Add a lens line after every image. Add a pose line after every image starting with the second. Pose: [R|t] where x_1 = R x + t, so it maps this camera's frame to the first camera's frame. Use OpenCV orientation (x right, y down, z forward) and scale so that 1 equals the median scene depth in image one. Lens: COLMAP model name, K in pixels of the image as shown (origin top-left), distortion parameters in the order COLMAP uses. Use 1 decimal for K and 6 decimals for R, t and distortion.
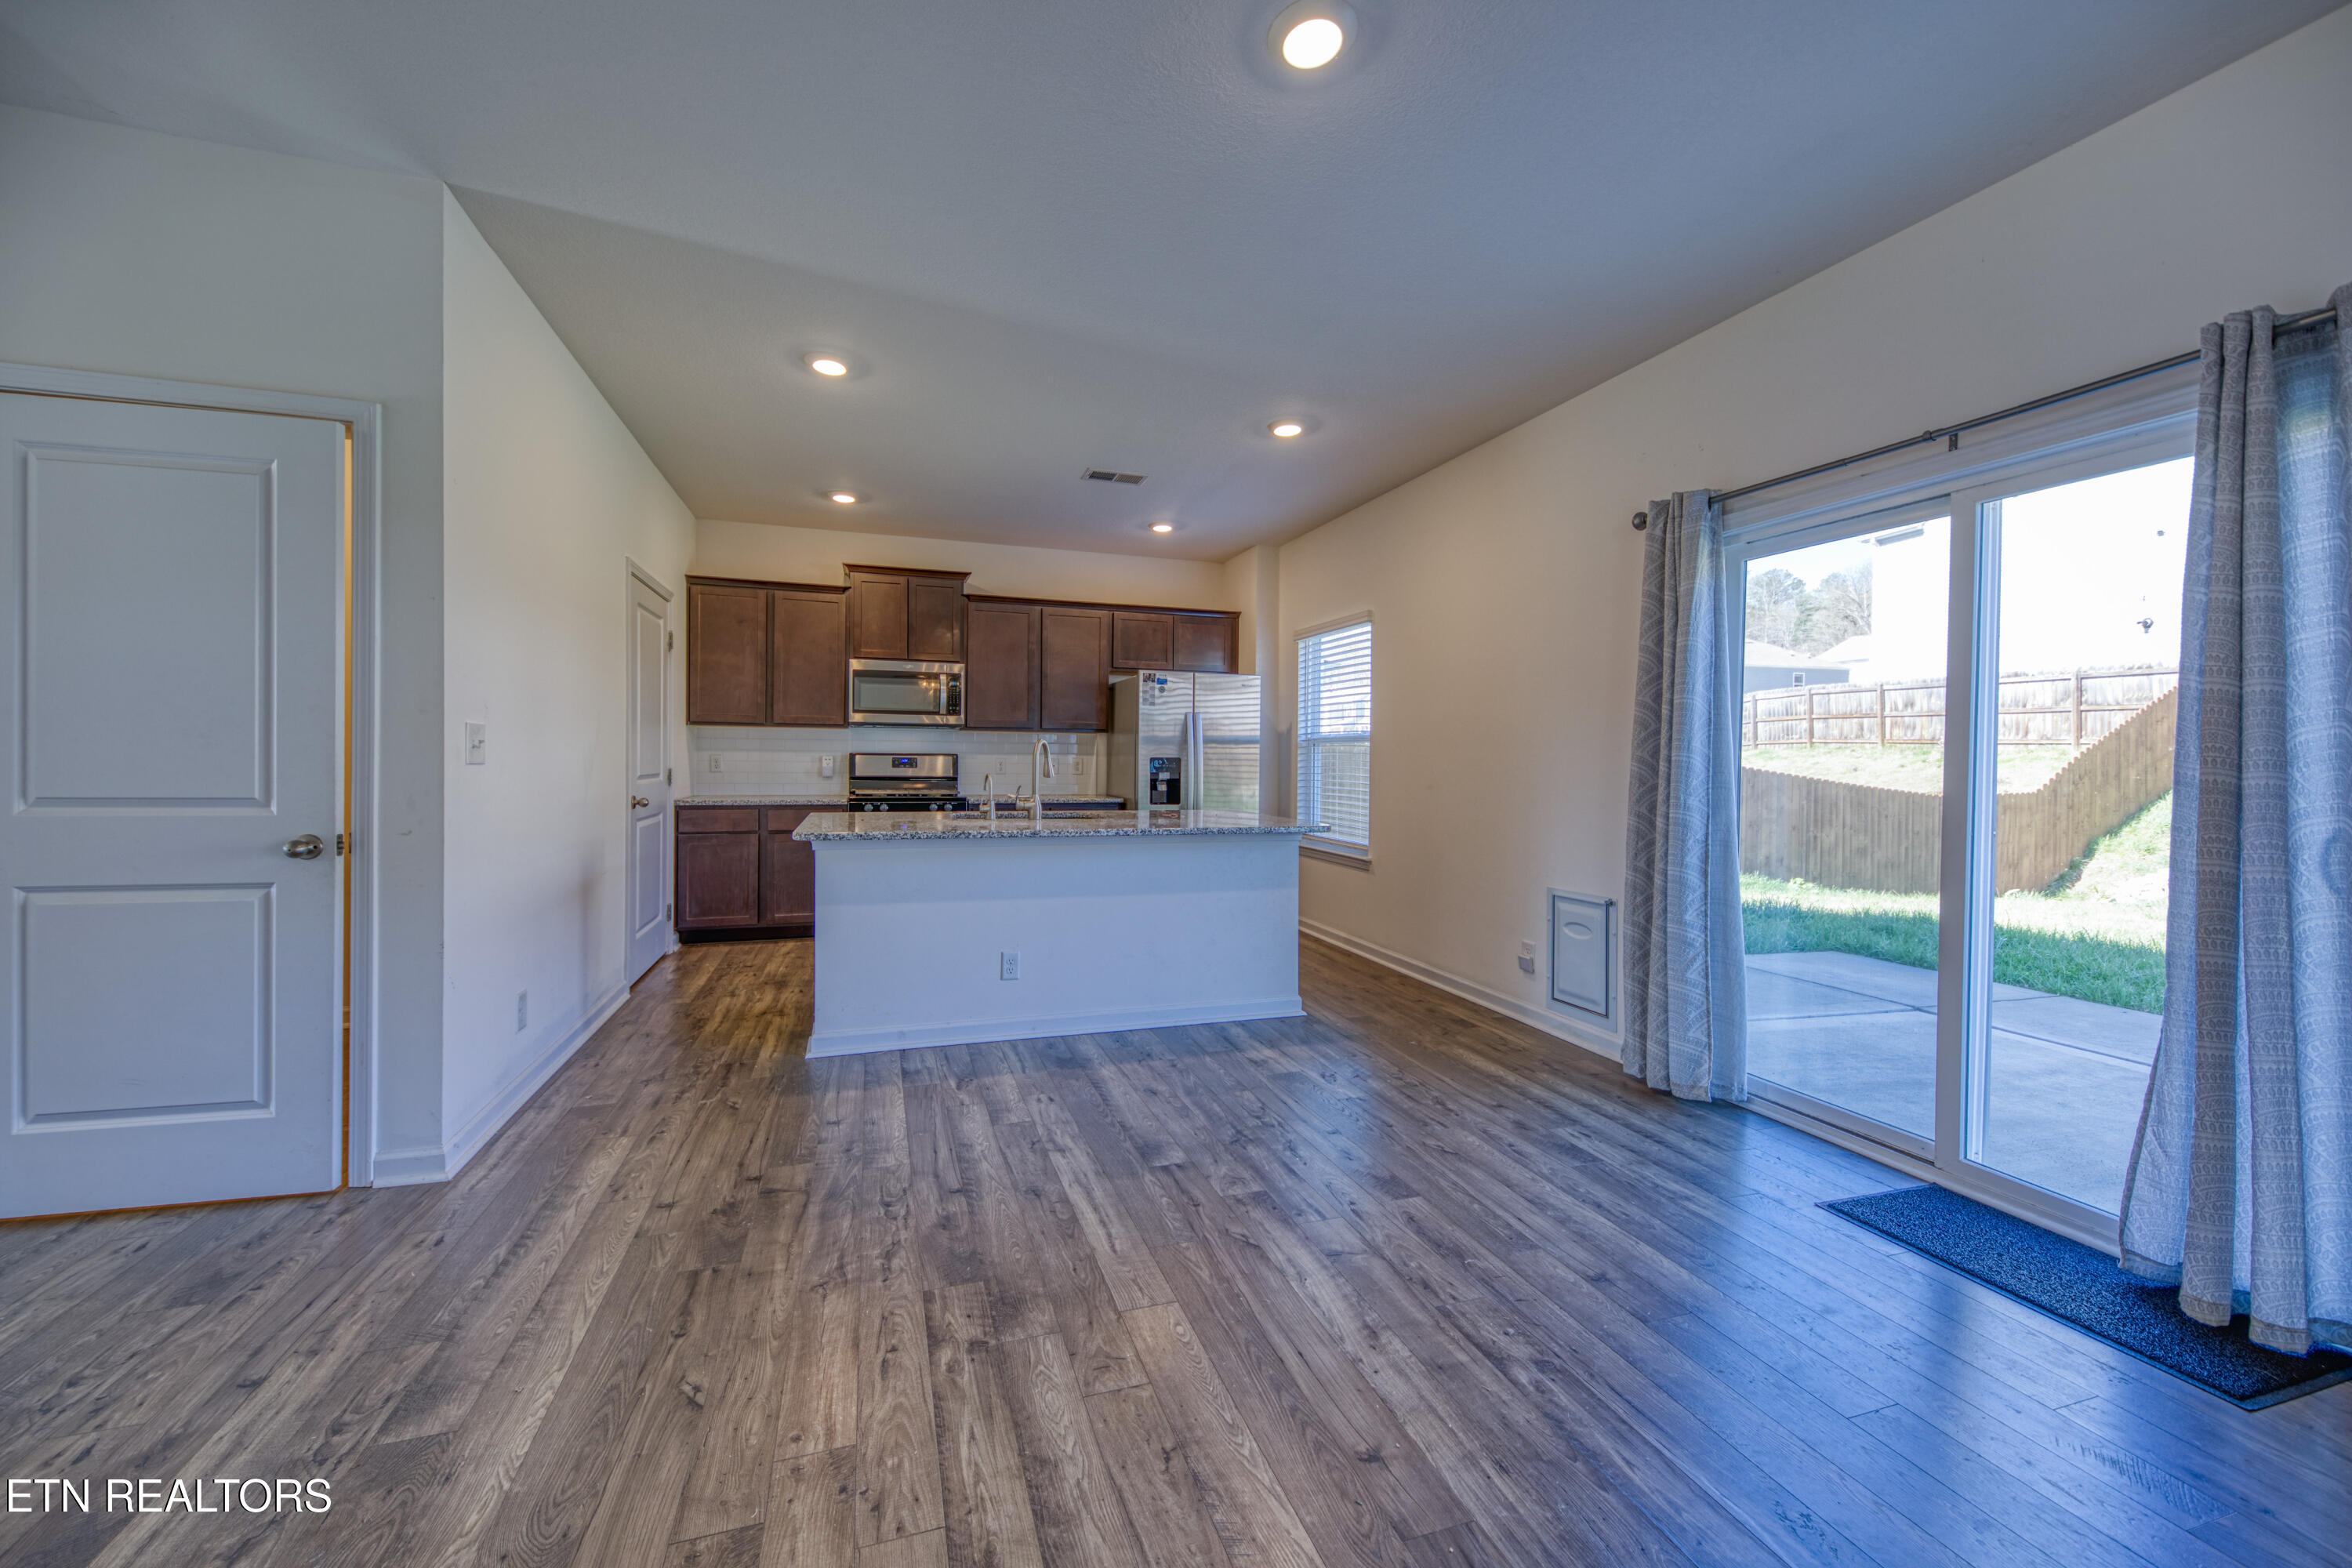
lens RADIAL K [[825.8, 0, 1096.1], [0, 825.8, 759.3], [0, 0, 1]] dist [-0.004664, -0.000030]
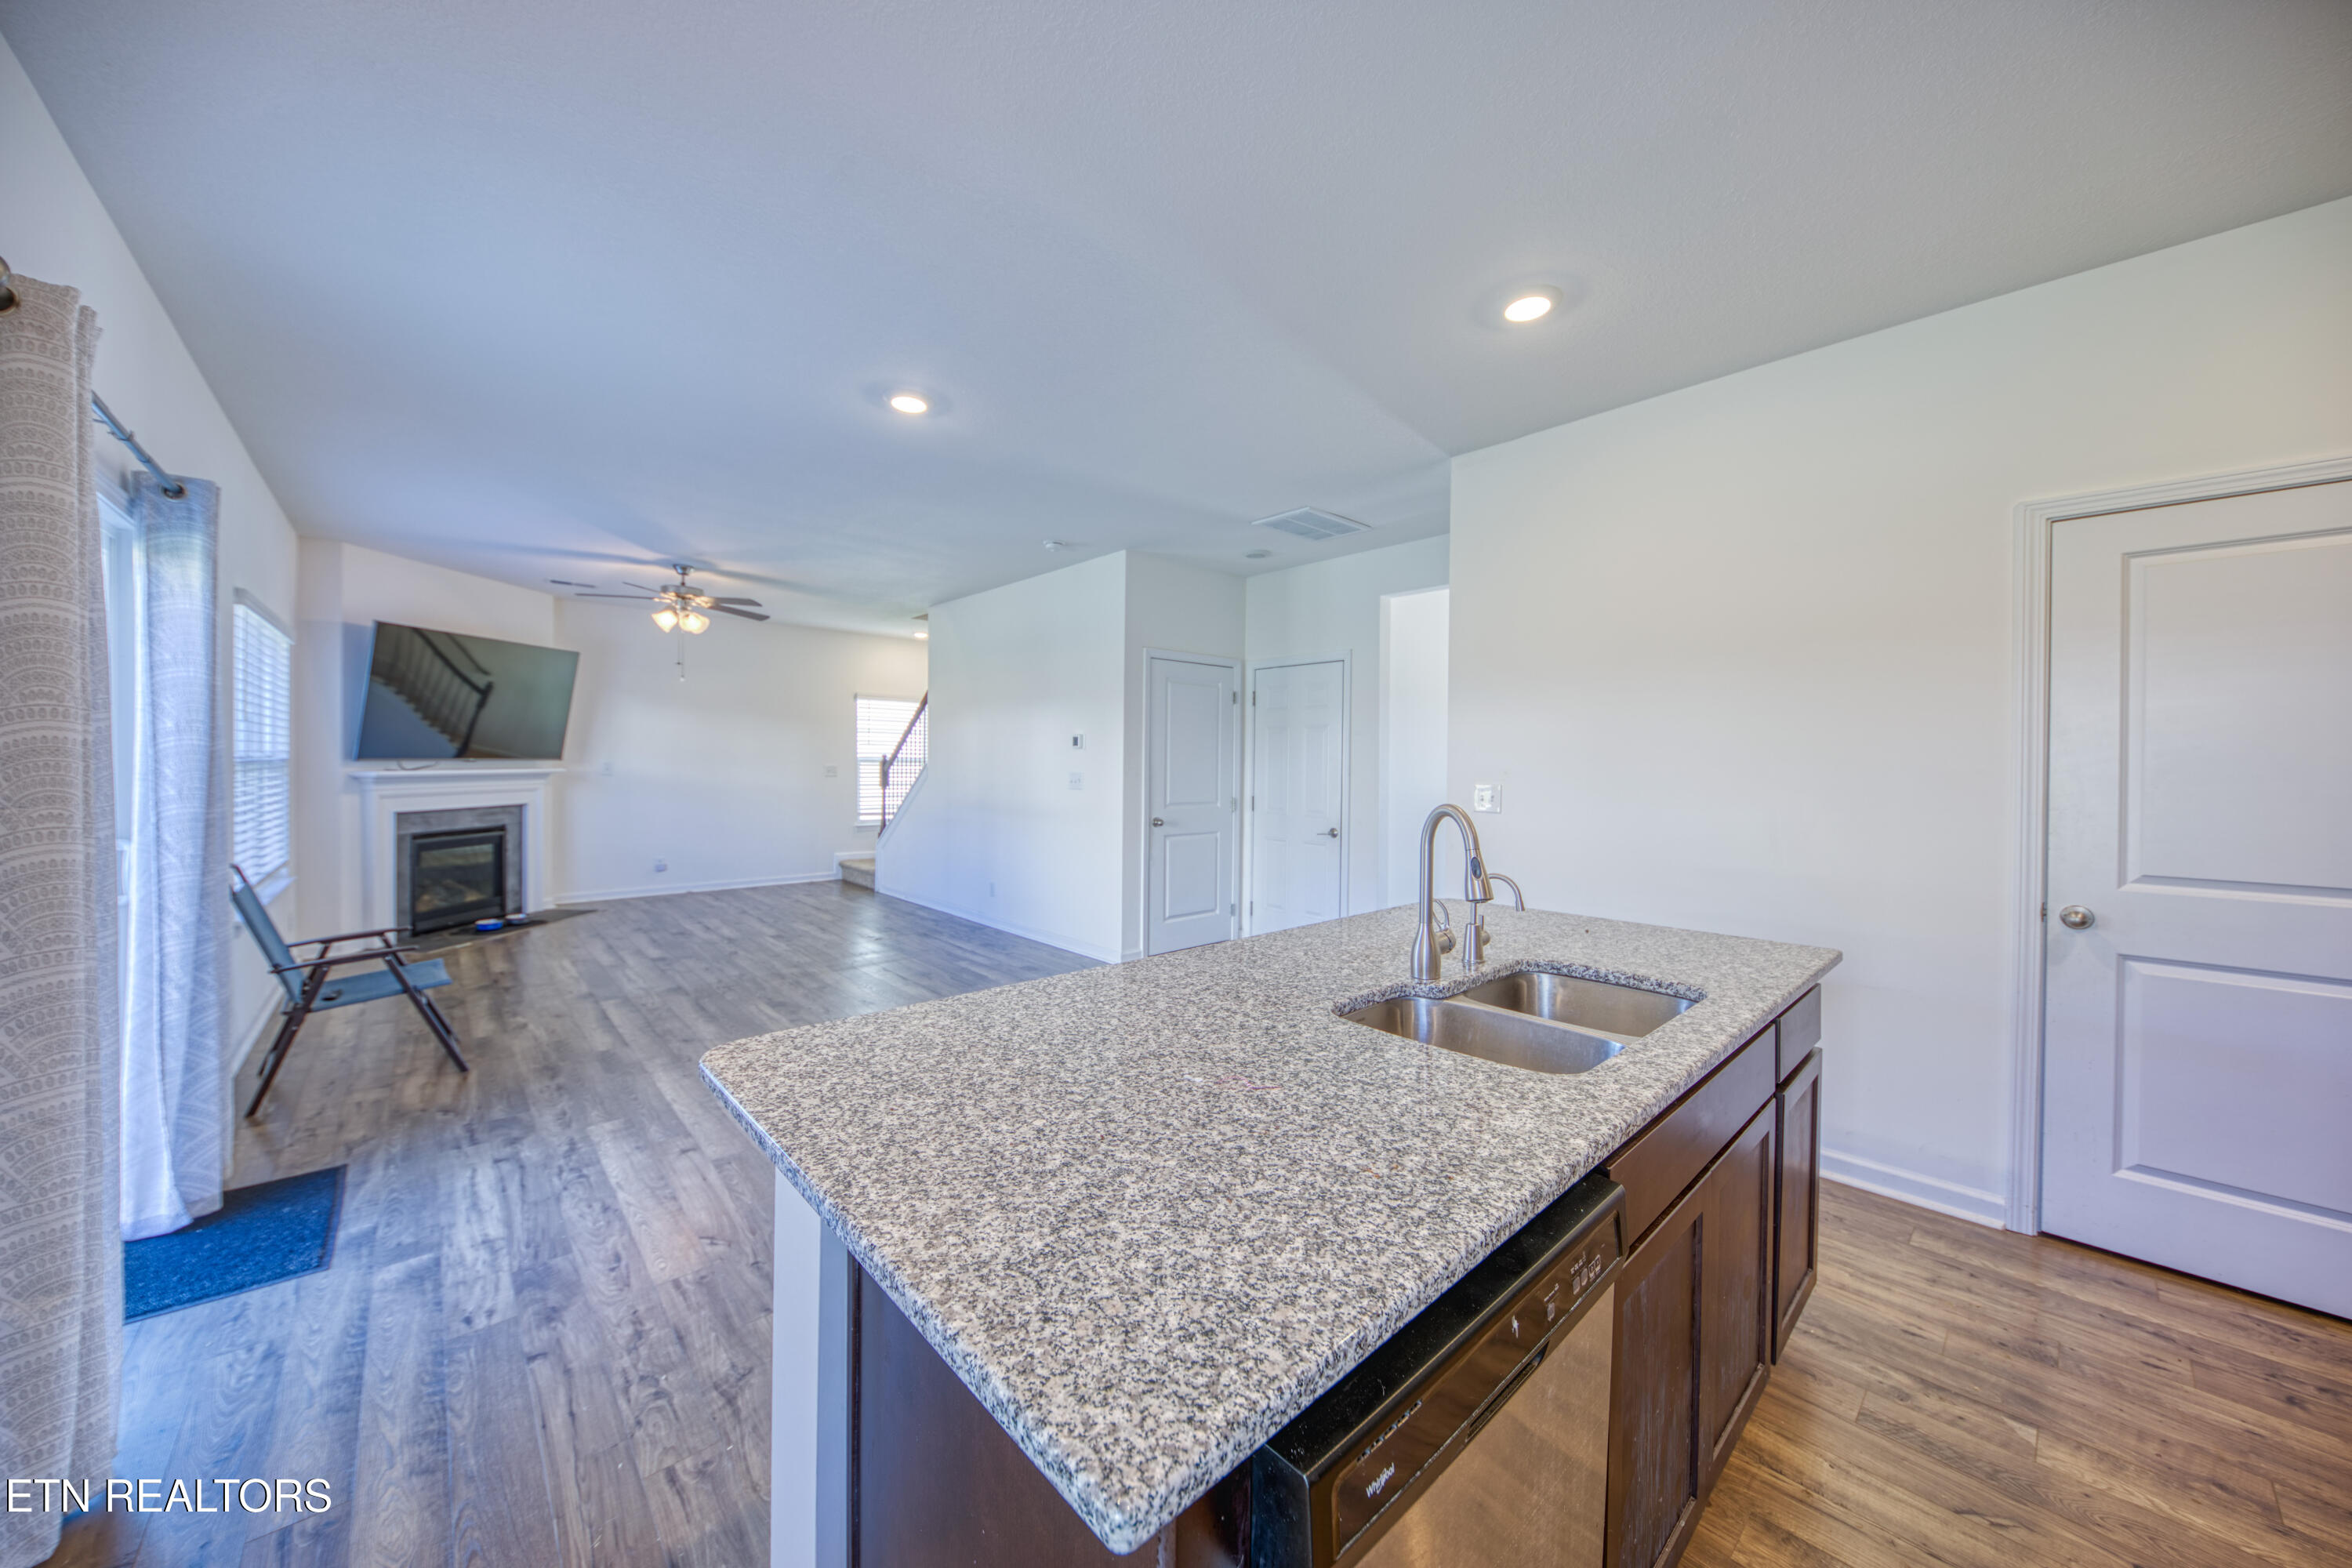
lens RADIAL K [[825.8, 0, 1195.4], [0, 825.8, 775.0], [0, 0, 1]] dist [-0.004664, -0.000030]
pose [[-0.878917, -0.015591, -0.476720, 0.179777], [-0.024270, 0.999633, 0.012055, -0.031950], [0.476357, 0.022165, -0.878973, 0.940270]]
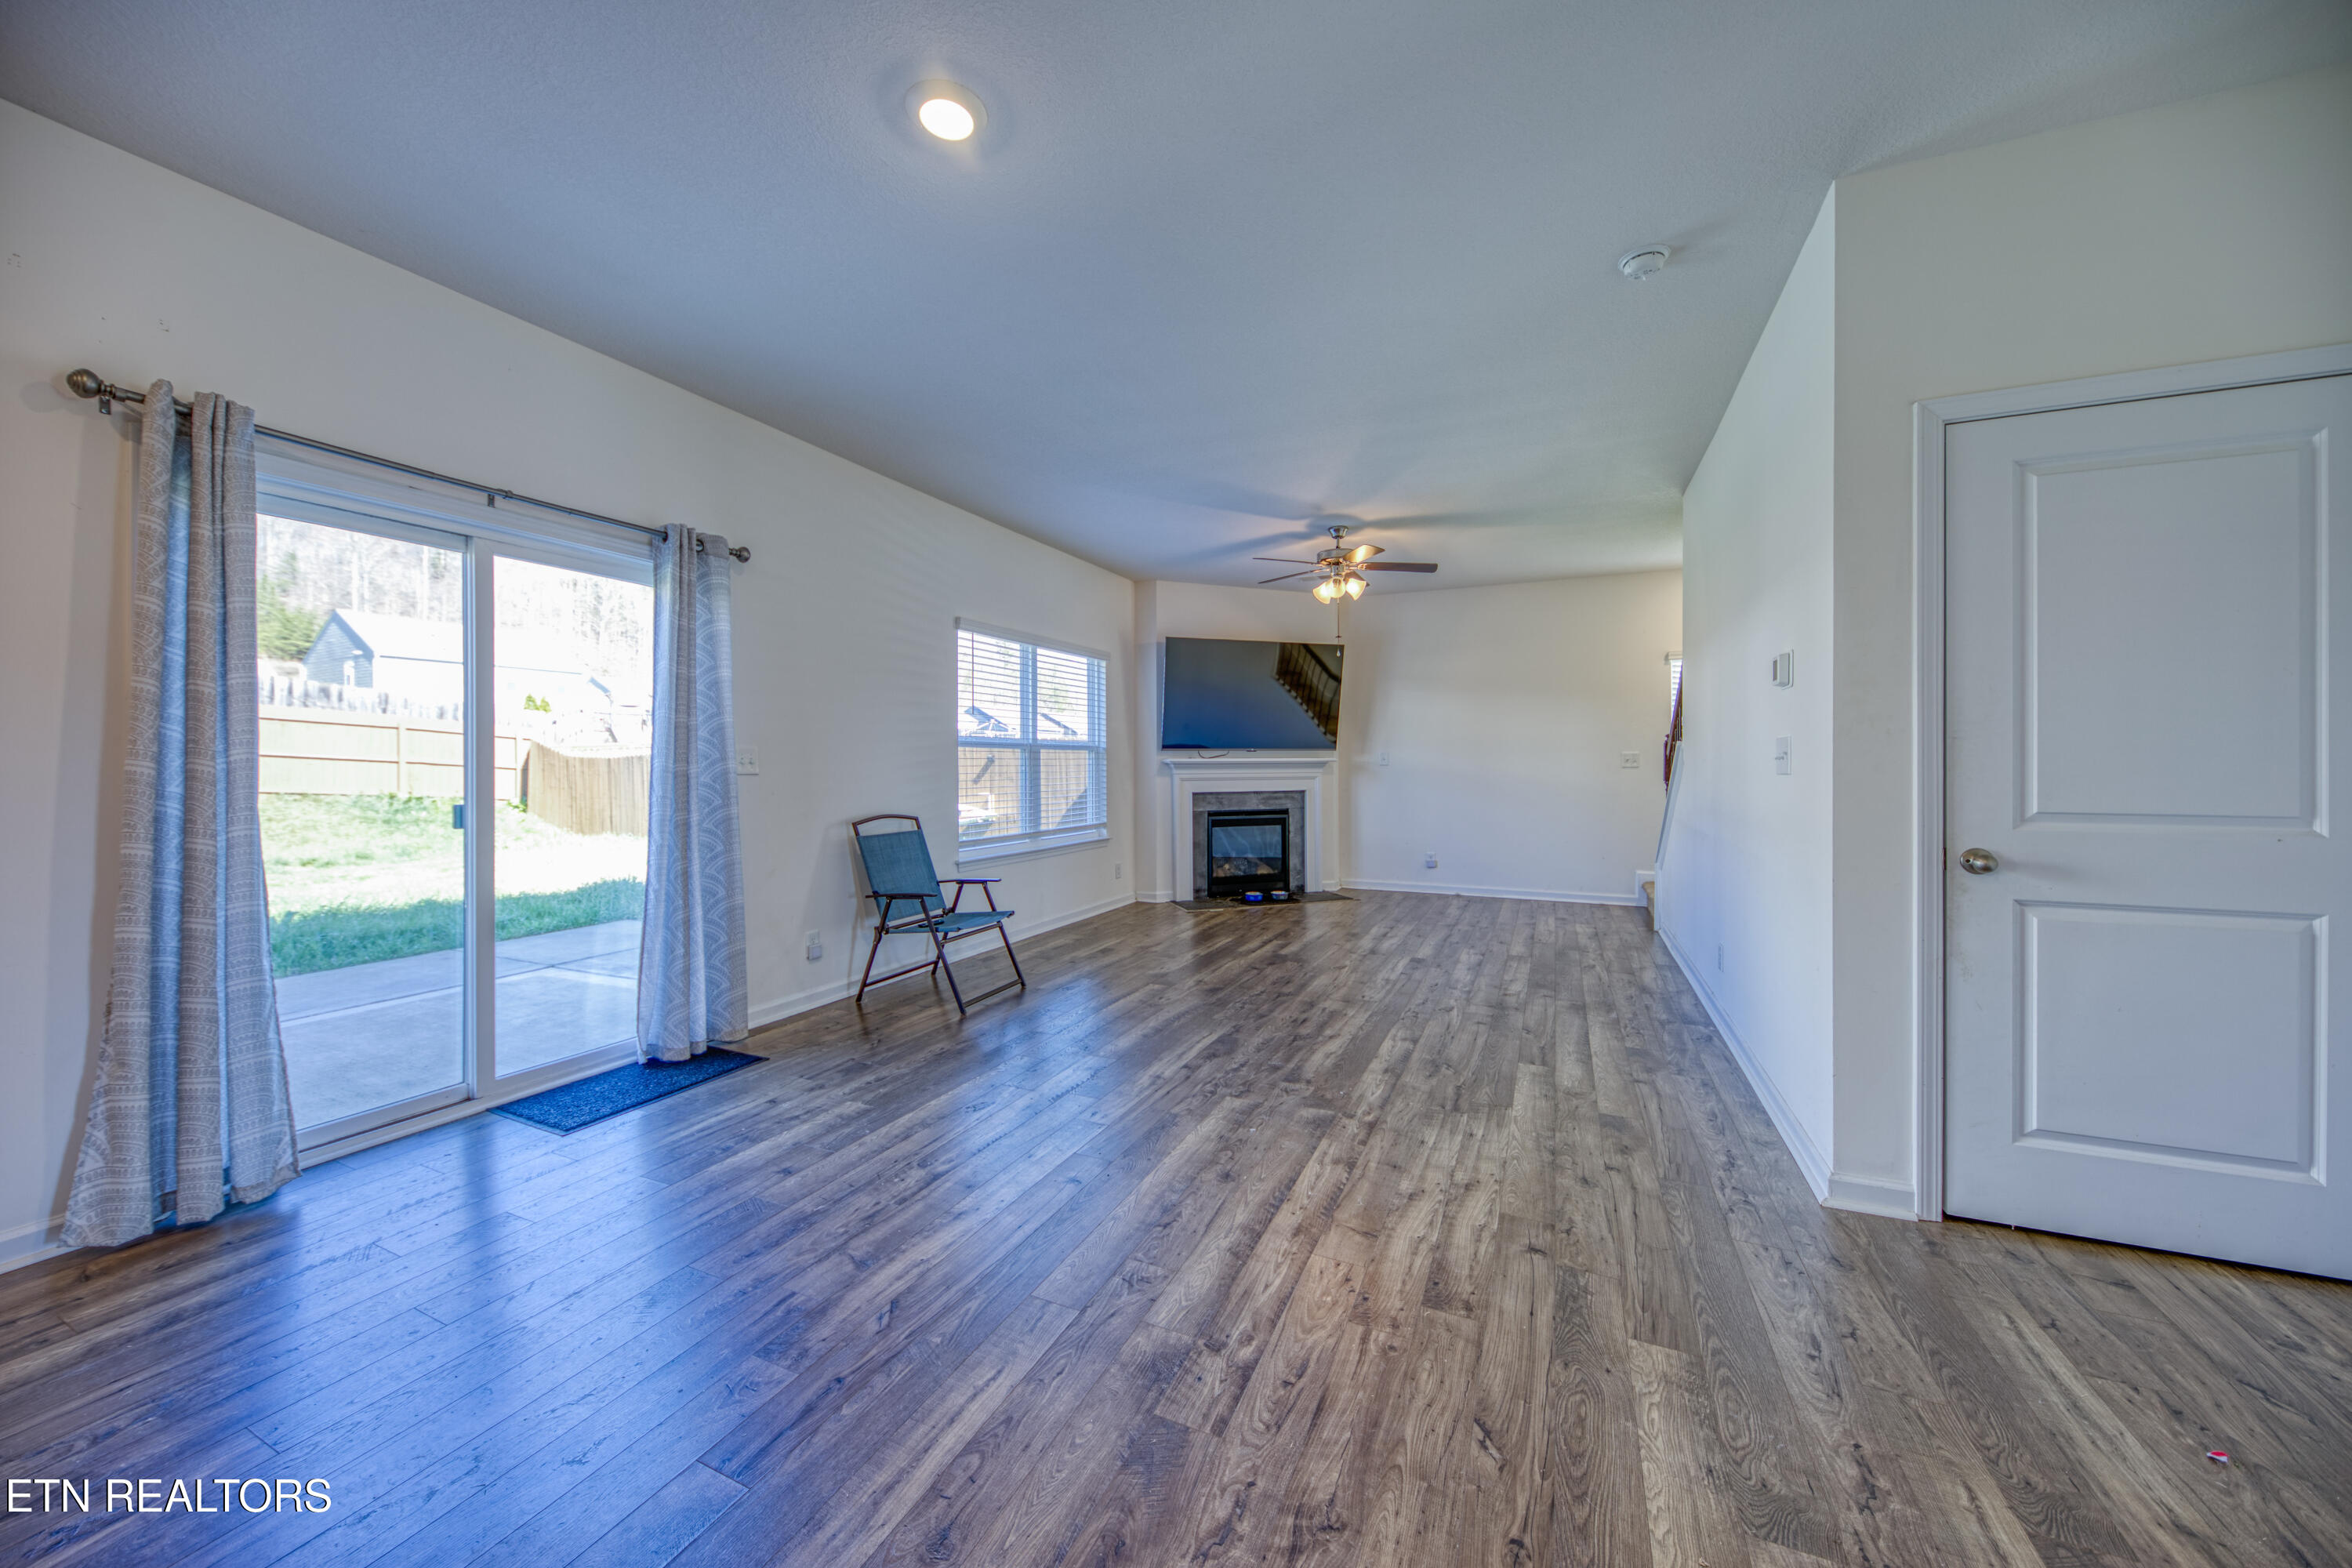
lens RADIAL K [[825.8, 0, 1178.9], [0, 825.8, 765.5], [0, 0, 1]] dist [-0.004664, -0.000030]
pose [[-0.767643, -0.014895, 0.640704, -0.226493], [-0.008334, 0.999877, 0.013259, -0.006310], [-0.640823, 0.004839, -0.767673, 0.543686]]
